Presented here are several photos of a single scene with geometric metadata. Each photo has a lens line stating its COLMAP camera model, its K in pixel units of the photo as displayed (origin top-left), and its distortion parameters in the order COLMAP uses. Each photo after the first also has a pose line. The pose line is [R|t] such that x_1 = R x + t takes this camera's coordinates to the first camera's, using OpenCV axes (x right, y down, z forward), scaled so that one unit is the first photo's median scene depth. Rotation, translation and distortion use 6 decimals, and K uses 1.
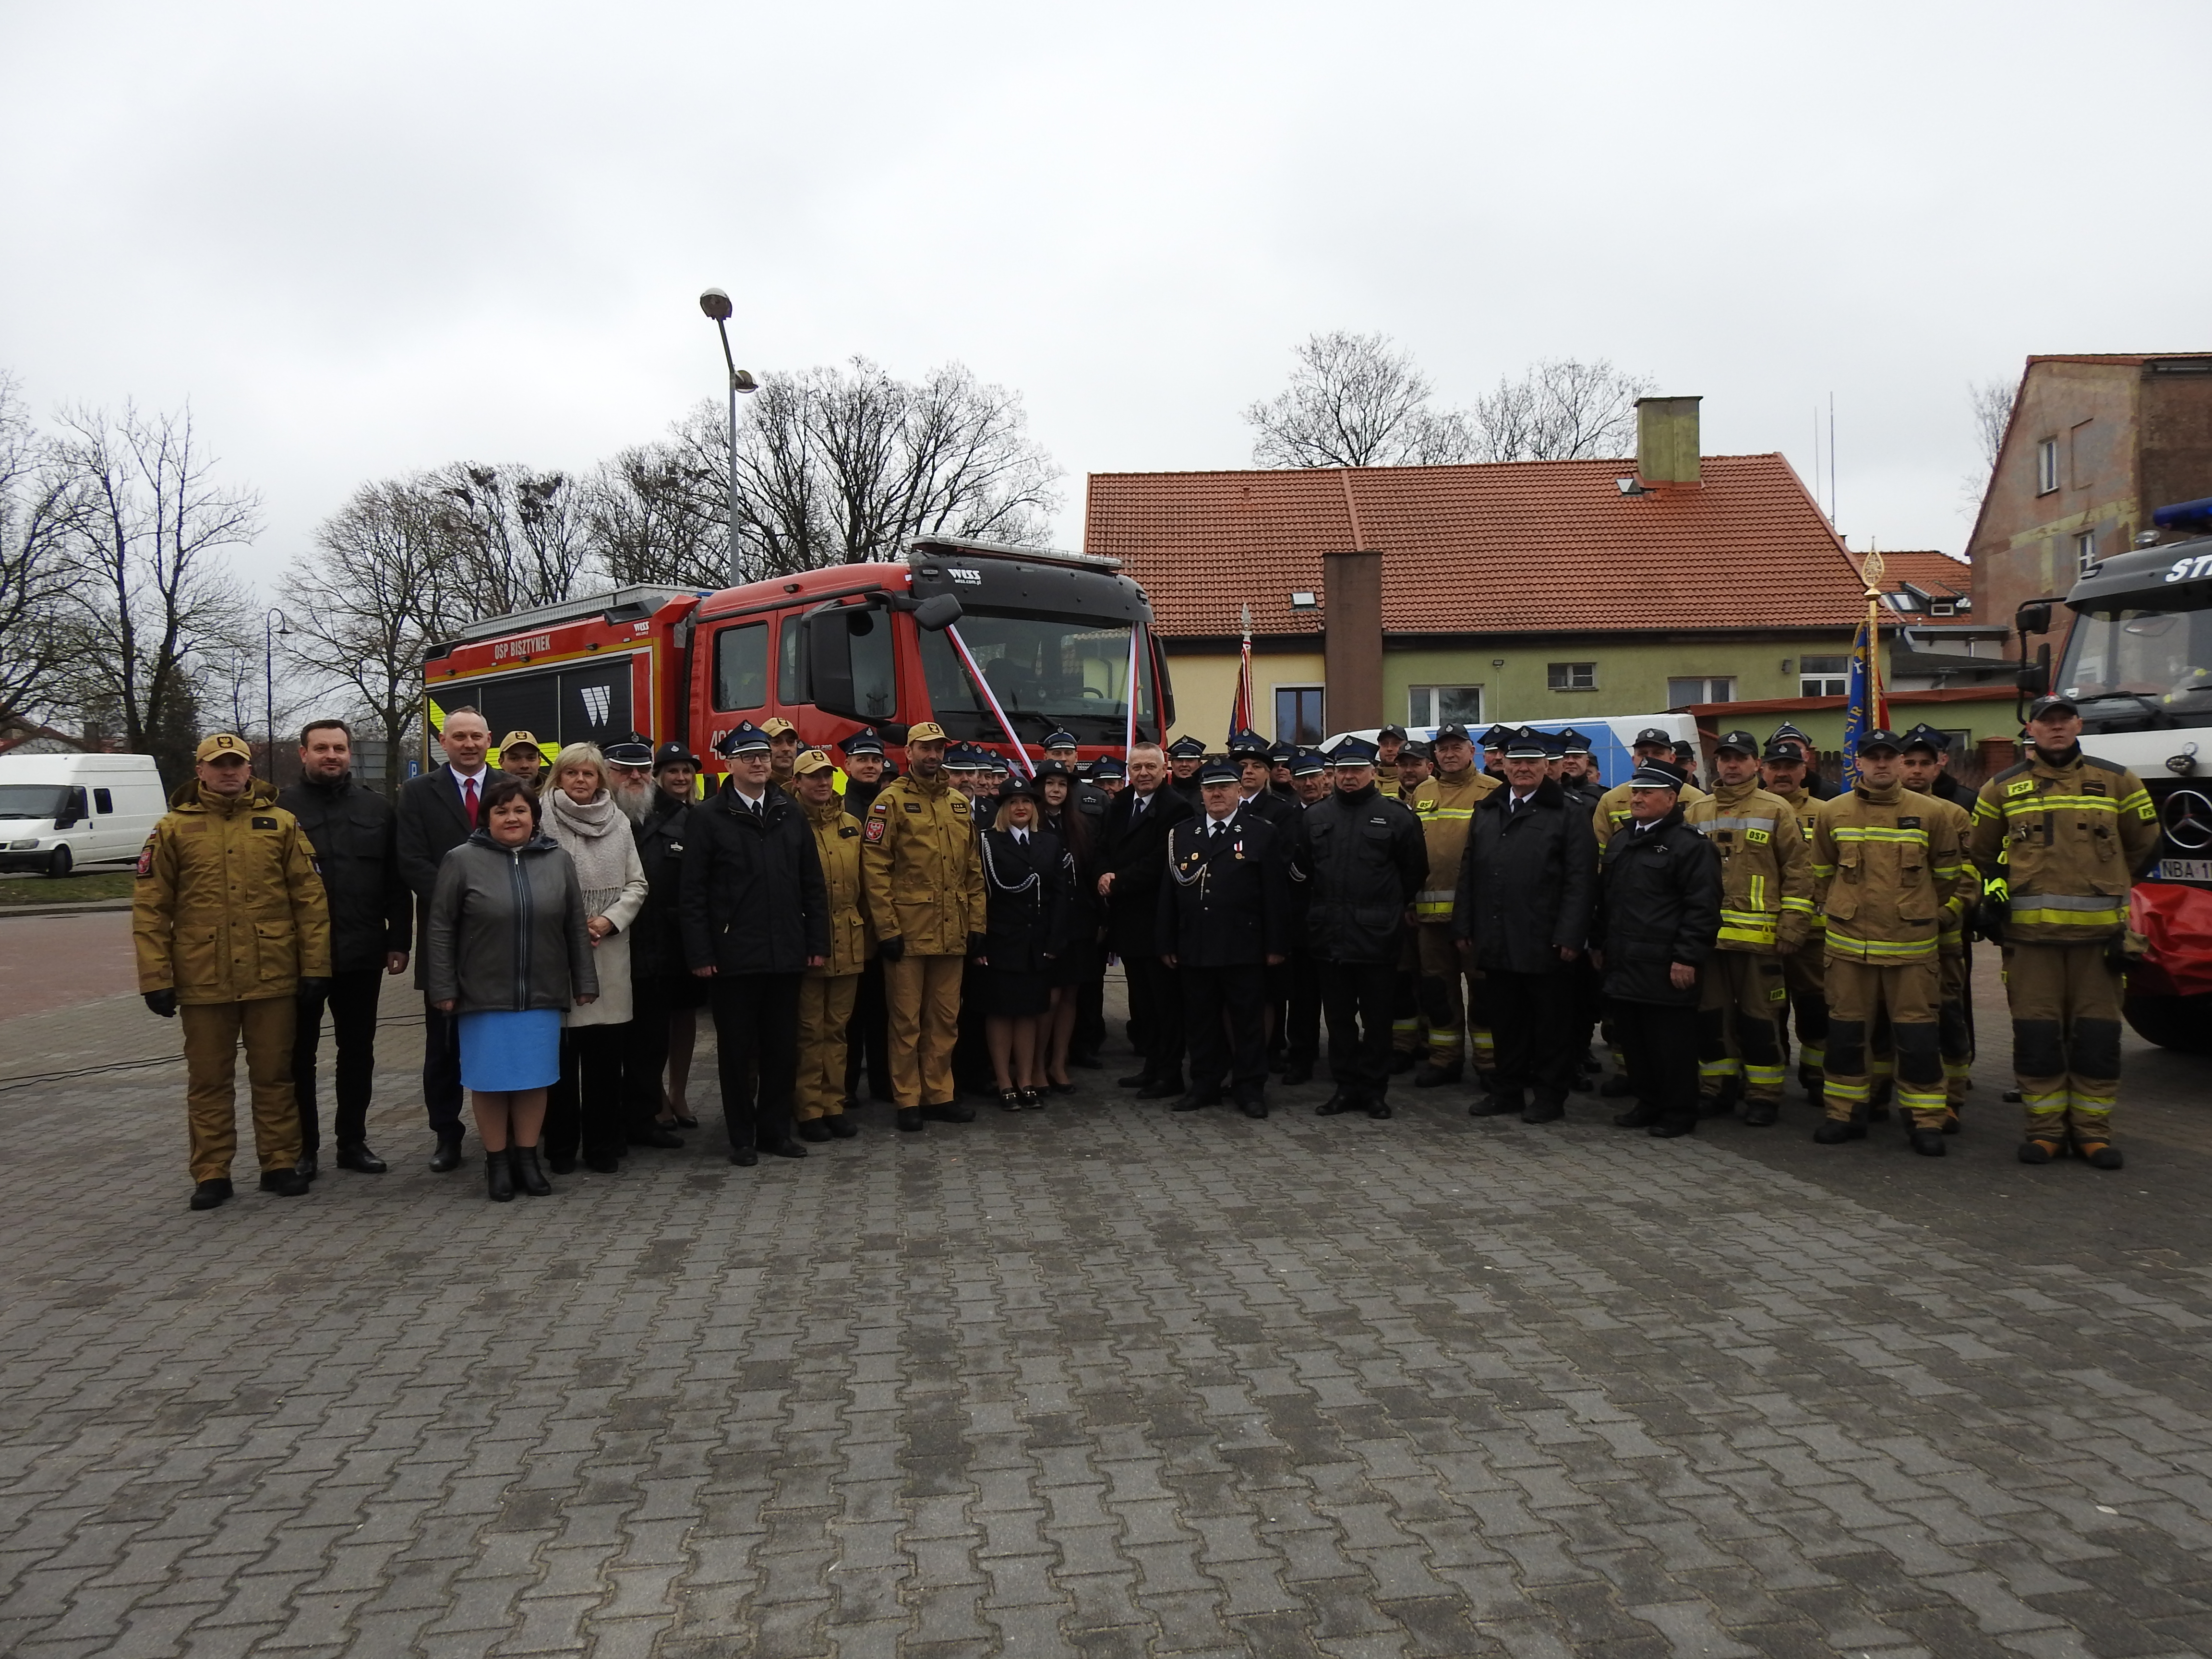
lens RADIAL K [[1584.4, 0, 1104.1], [0, 1584.4, 831.5], [0, 0, 1]] dist [-0.000697, -0.001313]
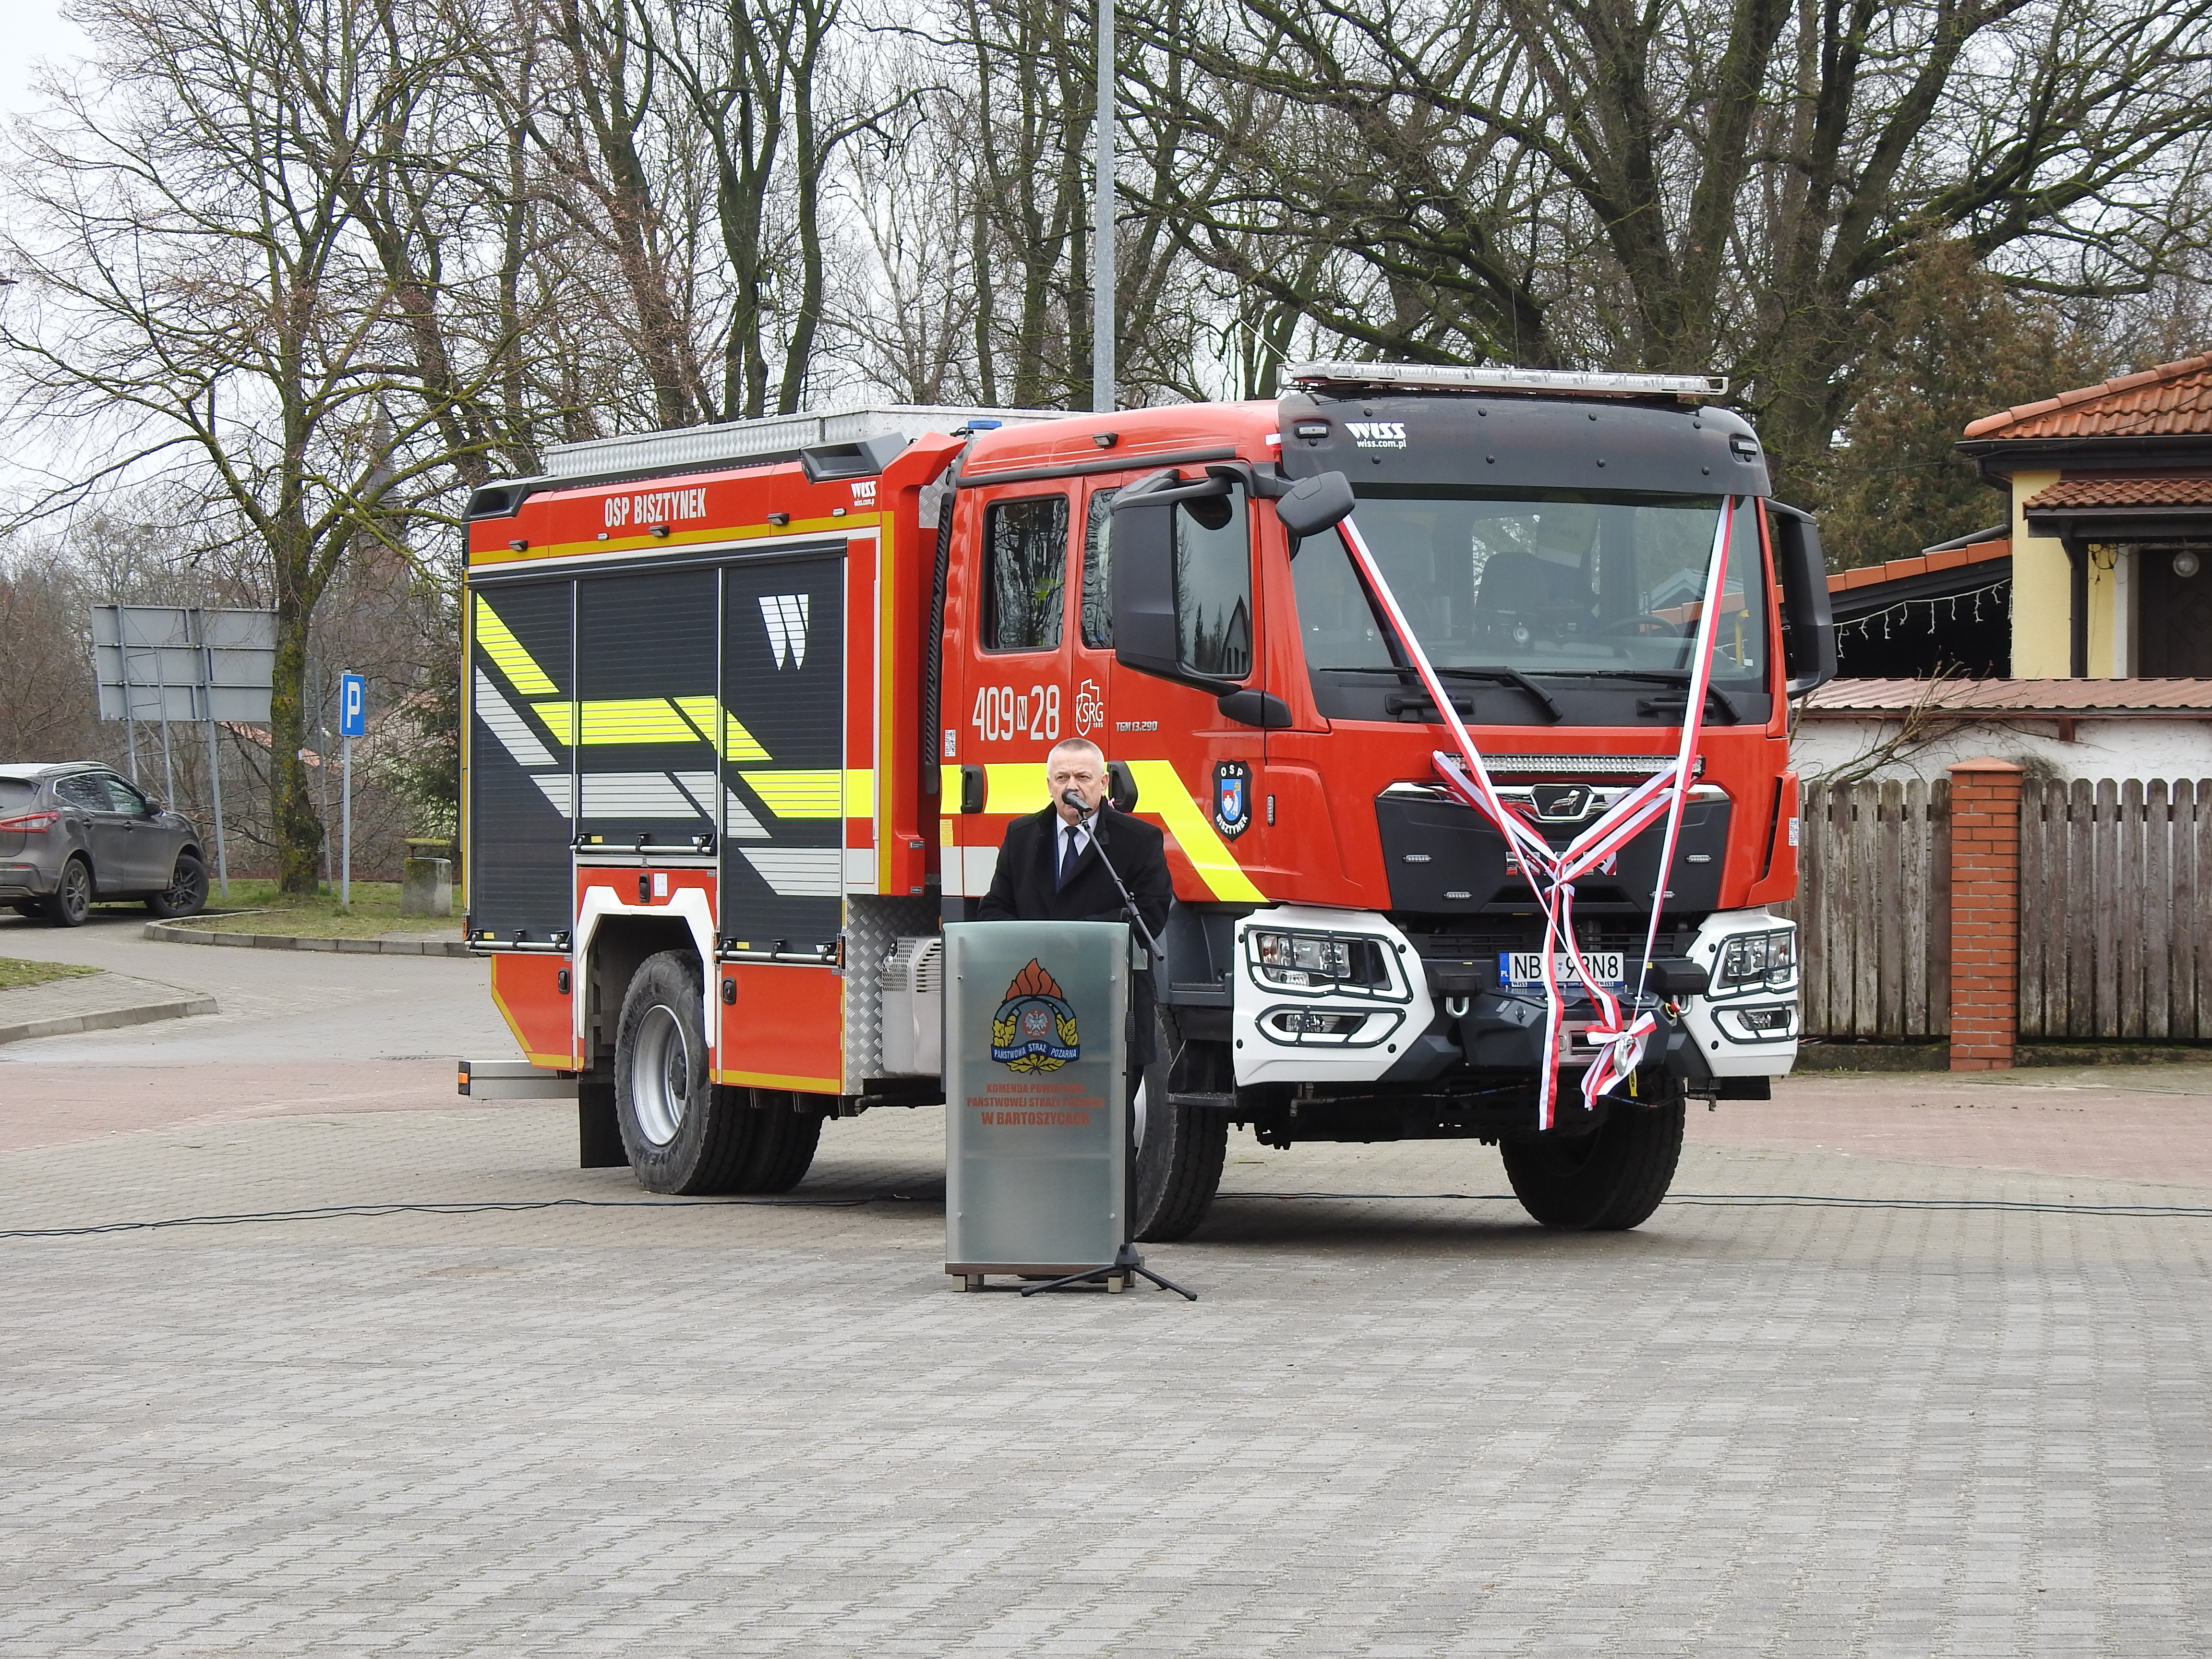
lens RADIAL K [[6394.4, 0, 1096.8], [0, 6394.4, 836.7], [0, 0, 1]] dist [0.003041, 0.000000]
pose [[0.960134, 0.016714, -0.279038, 0.093487], [-0.020802, 0.999715, -0.011693, 0.003013], [0.278764, 0.017032, 0.960209, -0.253271]]
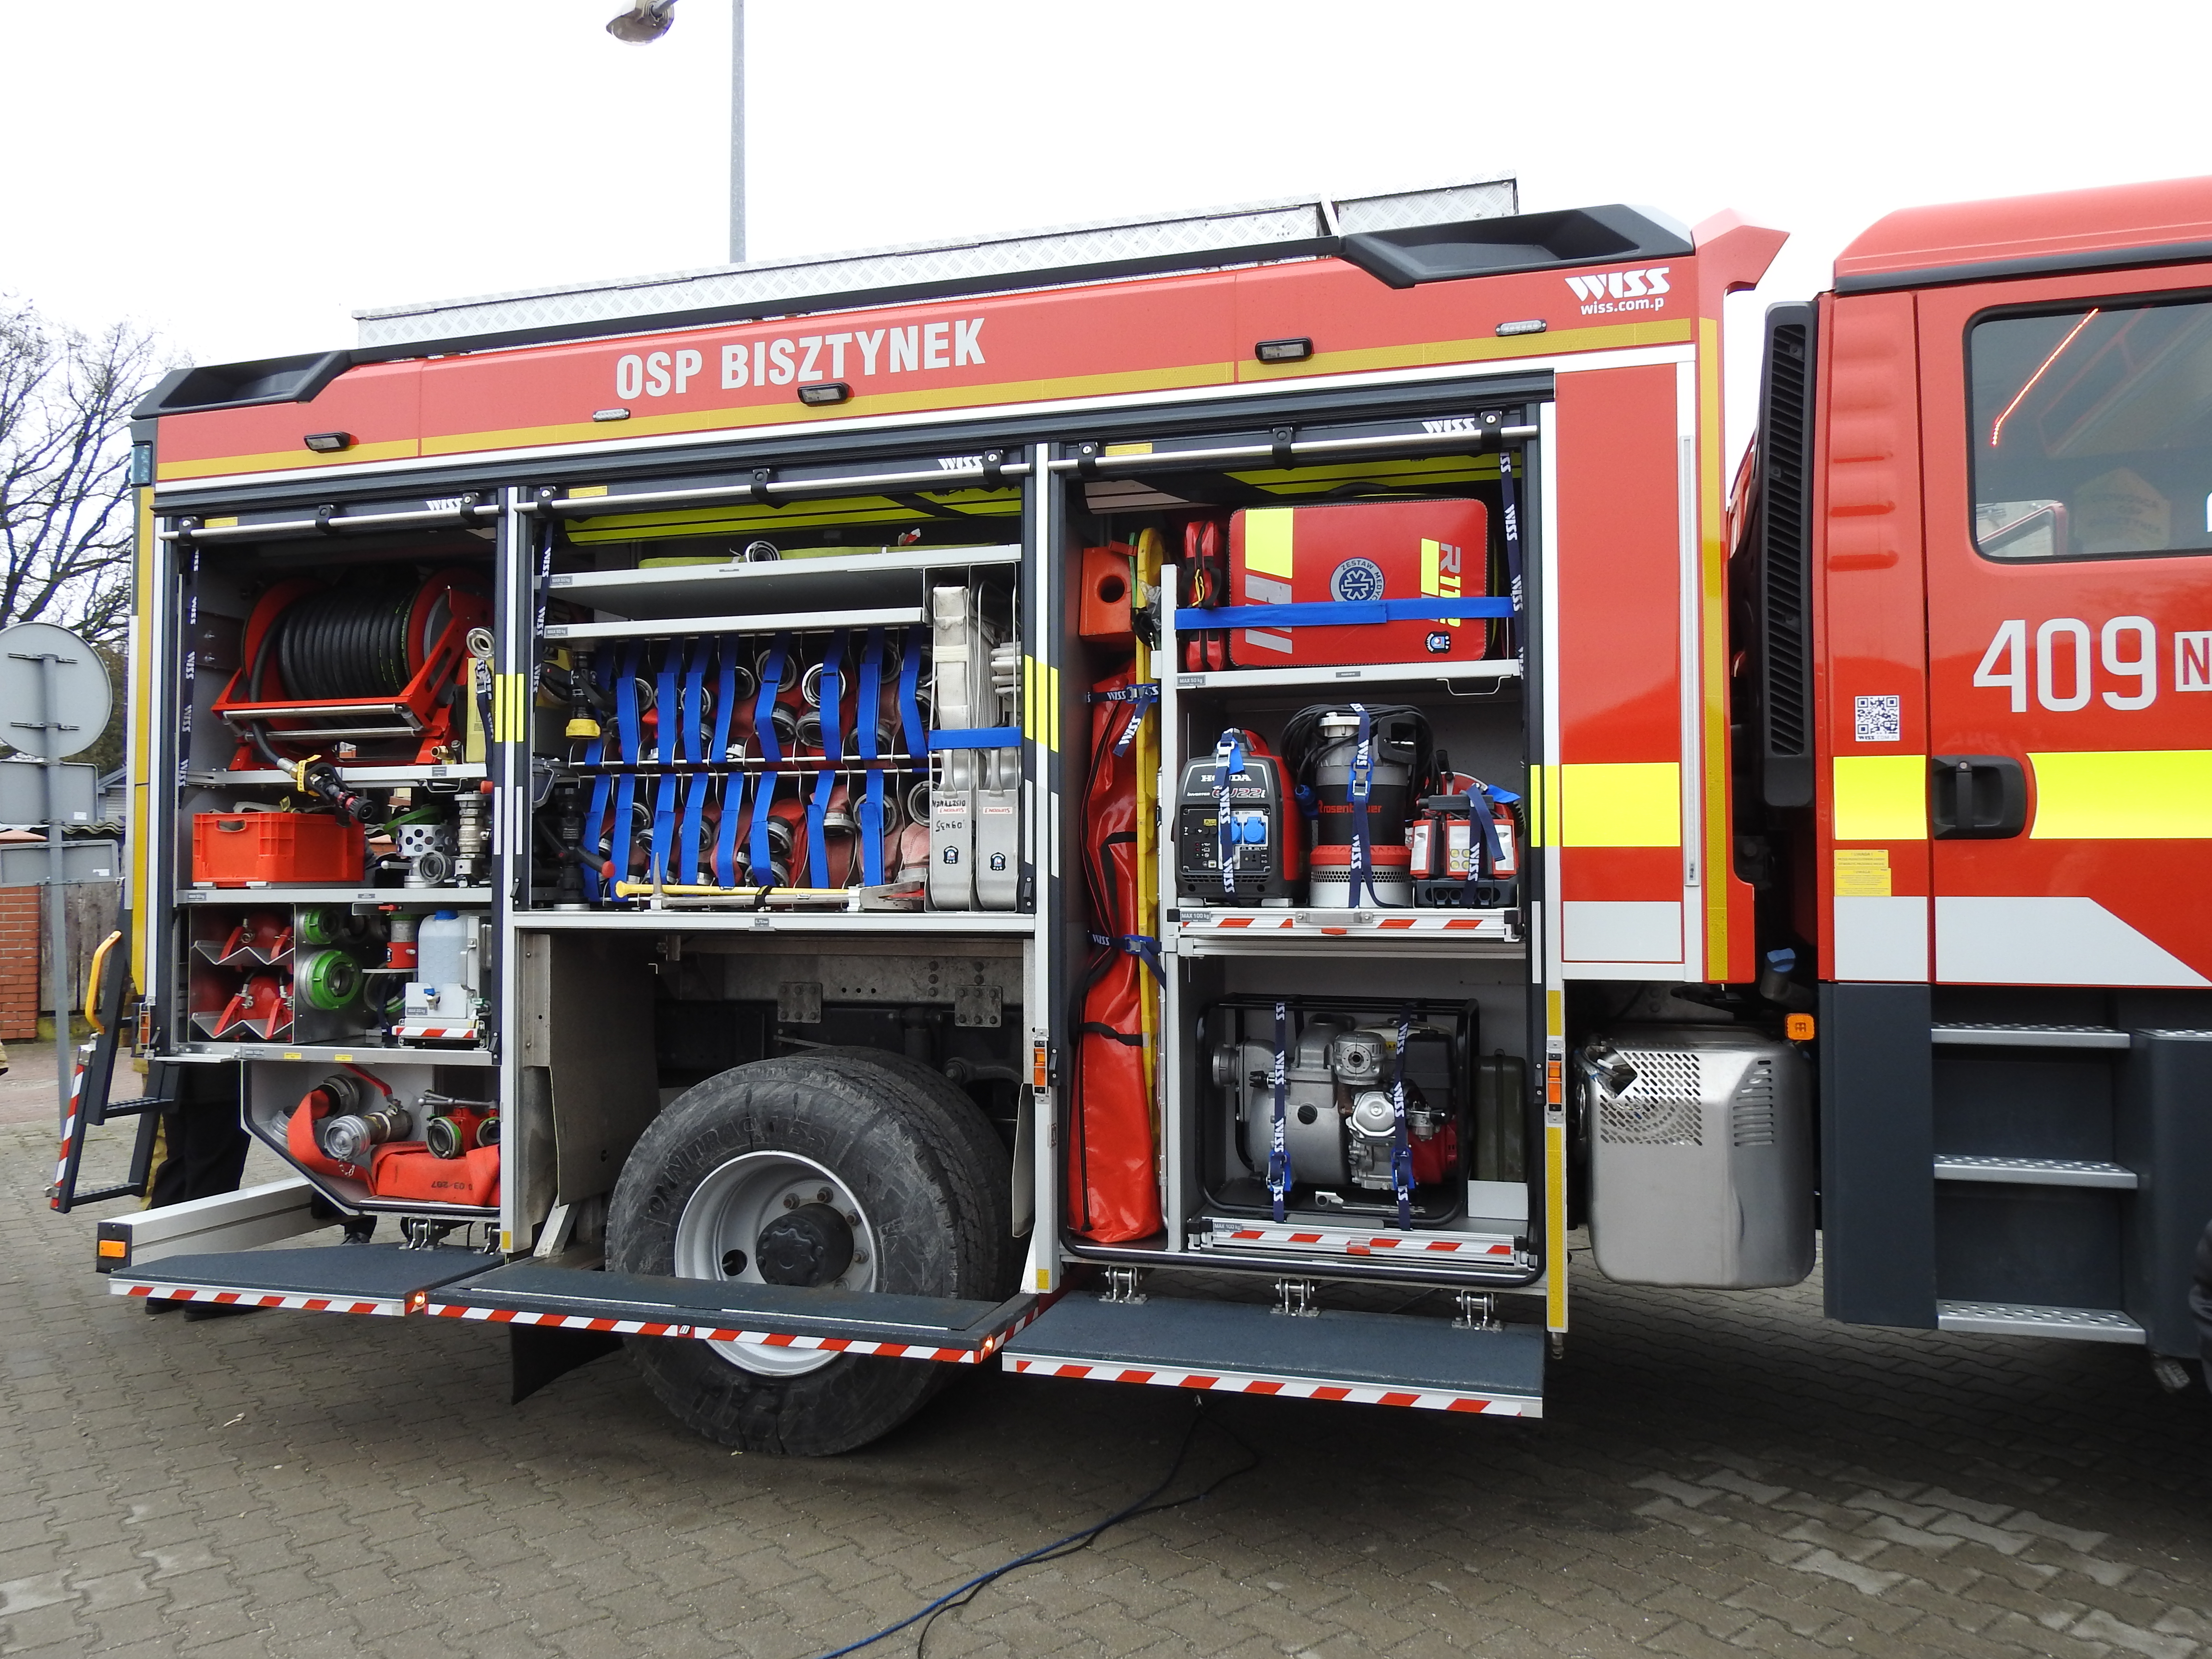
lens RADIAL K [[1584.4, 0, 1117.4], [0, 1584.4, 835.7], [0, 0, 1]] dist [-0.000697, -0.001313]
pose [[0.860828, 0.026180, 0.508222, -0.127008], [-0.001968, 0.998840, -0.048120, -0.001097], [-0.508892, 0.040423, 0.859881, 0.186225]]
